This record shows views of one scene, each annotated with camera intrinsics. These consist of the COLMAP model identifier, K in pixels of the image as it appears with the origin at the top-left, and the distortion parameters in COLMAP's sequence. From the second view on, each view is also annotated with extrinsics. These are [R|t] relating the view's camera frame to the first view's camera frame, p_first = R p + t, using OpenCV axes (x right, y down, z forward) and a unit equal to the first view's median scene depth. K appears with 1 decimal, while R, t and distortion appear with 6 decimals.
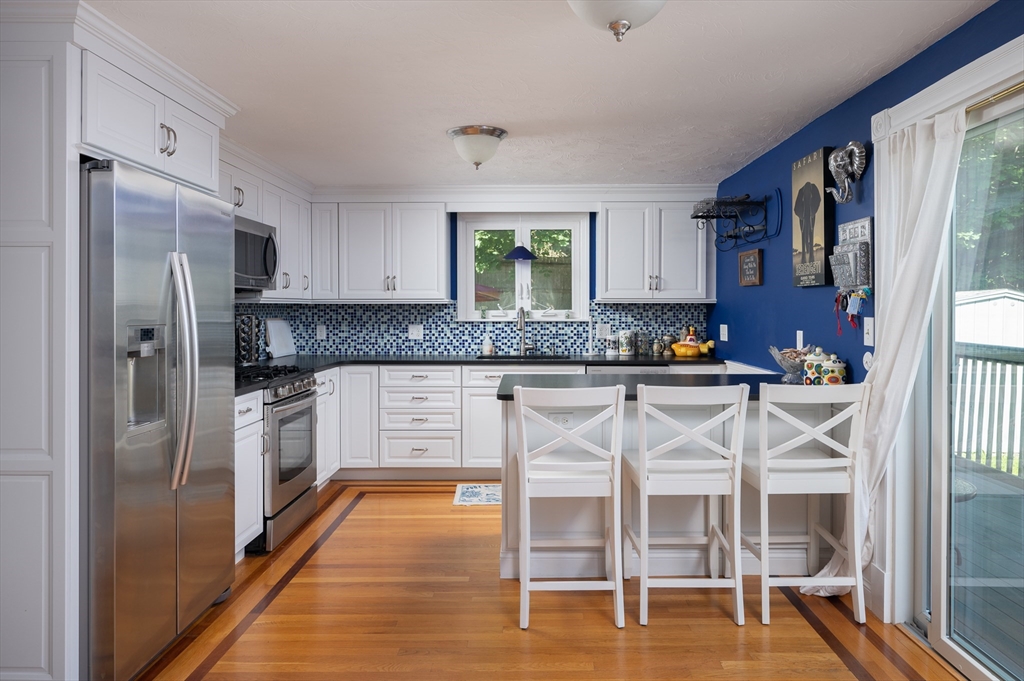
lens RADIAL K [[676.7, 0, 522.9], [0, 676.7, 307.0], [0, 0, 1]] dist [-0.010903, -0.003288]
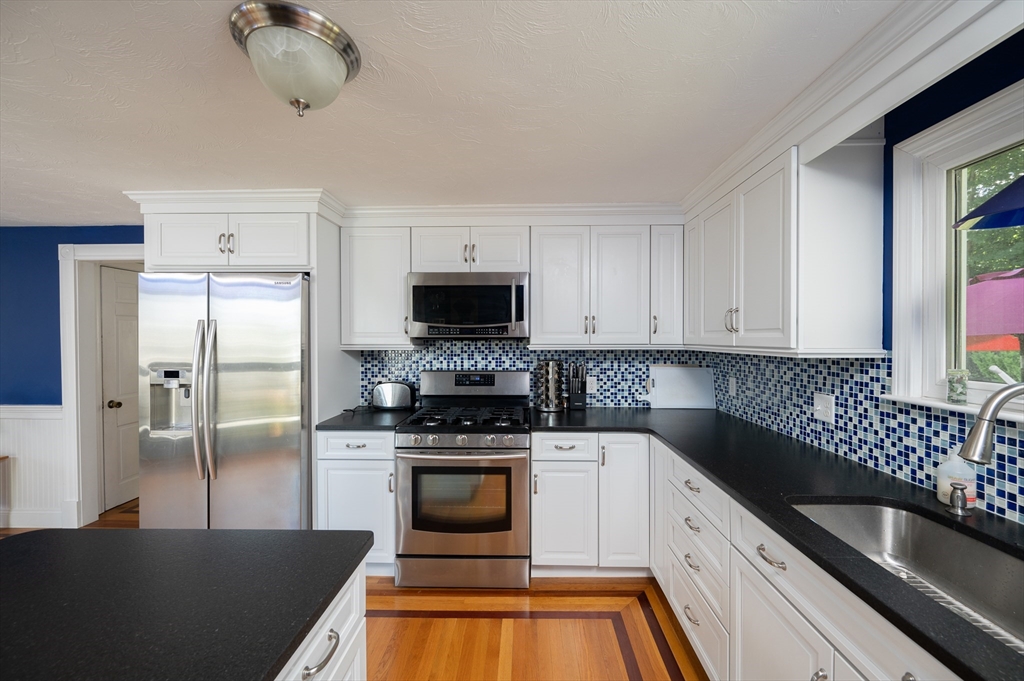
lens RADIAL K [[401.3, 0, 519.4], [0, 401.3, 341.3], [0, 0, 1]] dist [0.000559, 0.000166]
pose [[-0.004389, 0.009825, -0.999942, 0.161778], [0.001090, 0.999951, 0.009820, -0.019041], [0.999990, -0.001047, -0.004399, 0.764916]]
